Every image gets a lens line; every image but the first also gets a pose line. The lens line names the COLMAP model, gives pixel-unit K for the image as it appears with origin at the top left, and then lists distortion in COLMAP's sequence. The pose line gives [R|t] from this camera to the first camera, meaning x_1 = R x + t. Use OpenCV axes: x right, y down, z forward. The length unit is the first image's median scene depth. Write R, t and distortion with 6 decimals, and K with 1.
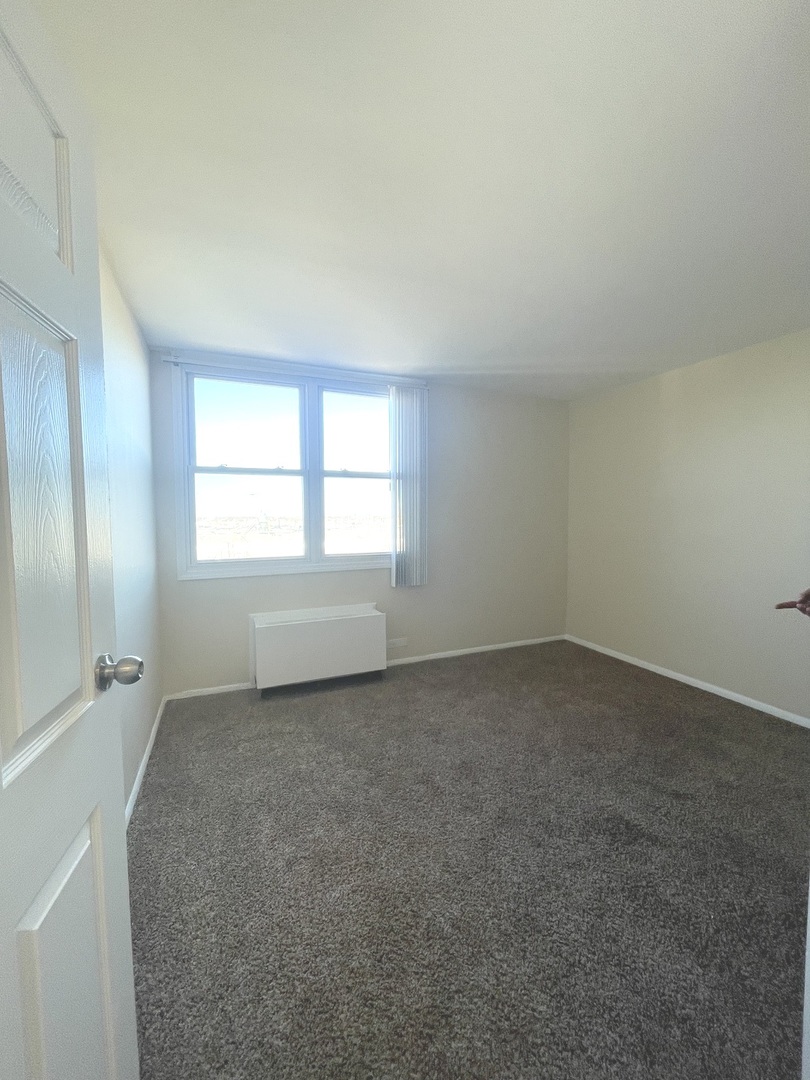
lens RADIAL K [[438.8, 0, 404.6], [0, 438.8, 540.9], [0, 0, 1]] dist [-0.003687, 0.000791]
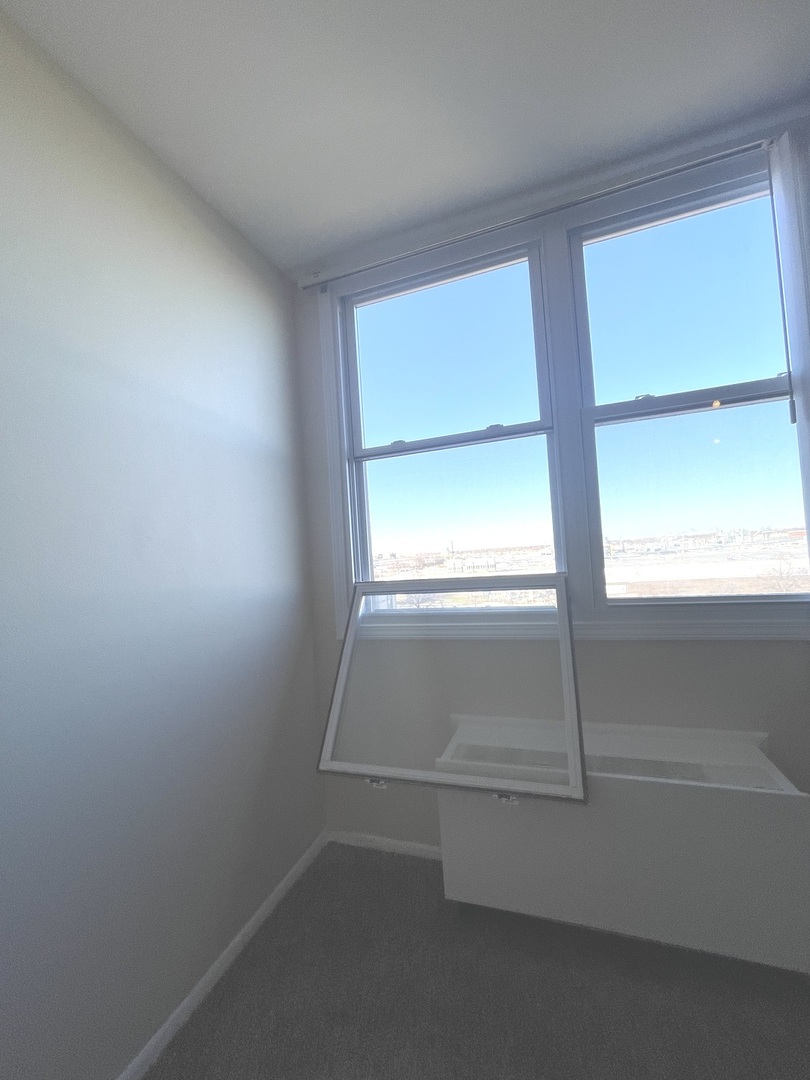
lens RADIAL K [[438.8, 0, 405.8], [0, 438.8, 541.1], [0, 0, 1]] dist [-0.003687, 0.000791]
pose [[0.738391, -0.060616, -0.671643, -0.045316], [0.021224, 0.997548, -0.066696, -0.003547], [0.674039, 0.034992, 0.737866, 0.738847]]
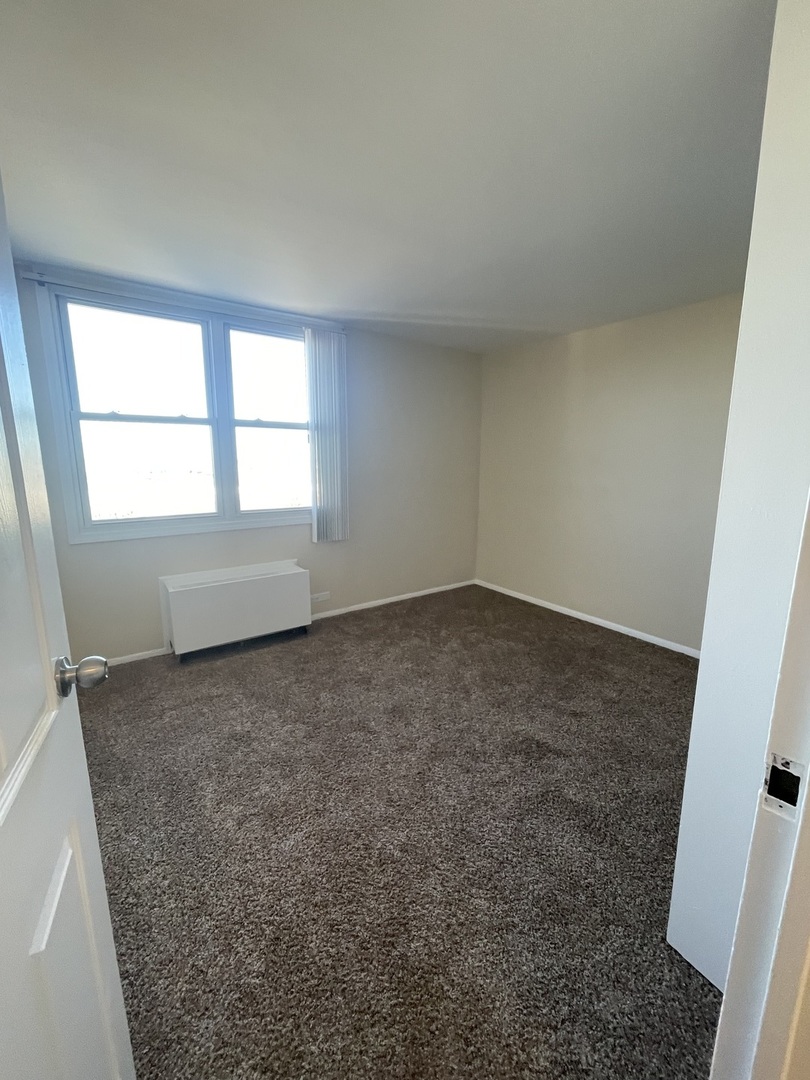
lens RADIAL K [[438.8, 0, 405.3], [0, 438.8, 541.0], [0, 0, 1]] dist [-0.003687, 0.000791]
pose [[0.976971, -0.030184, 0.211224, -0.049444], [0.004307, 0.992531, 0.121913, -0.024242], [-0.213327, -0.118196, 0.969805, 0.000723]]
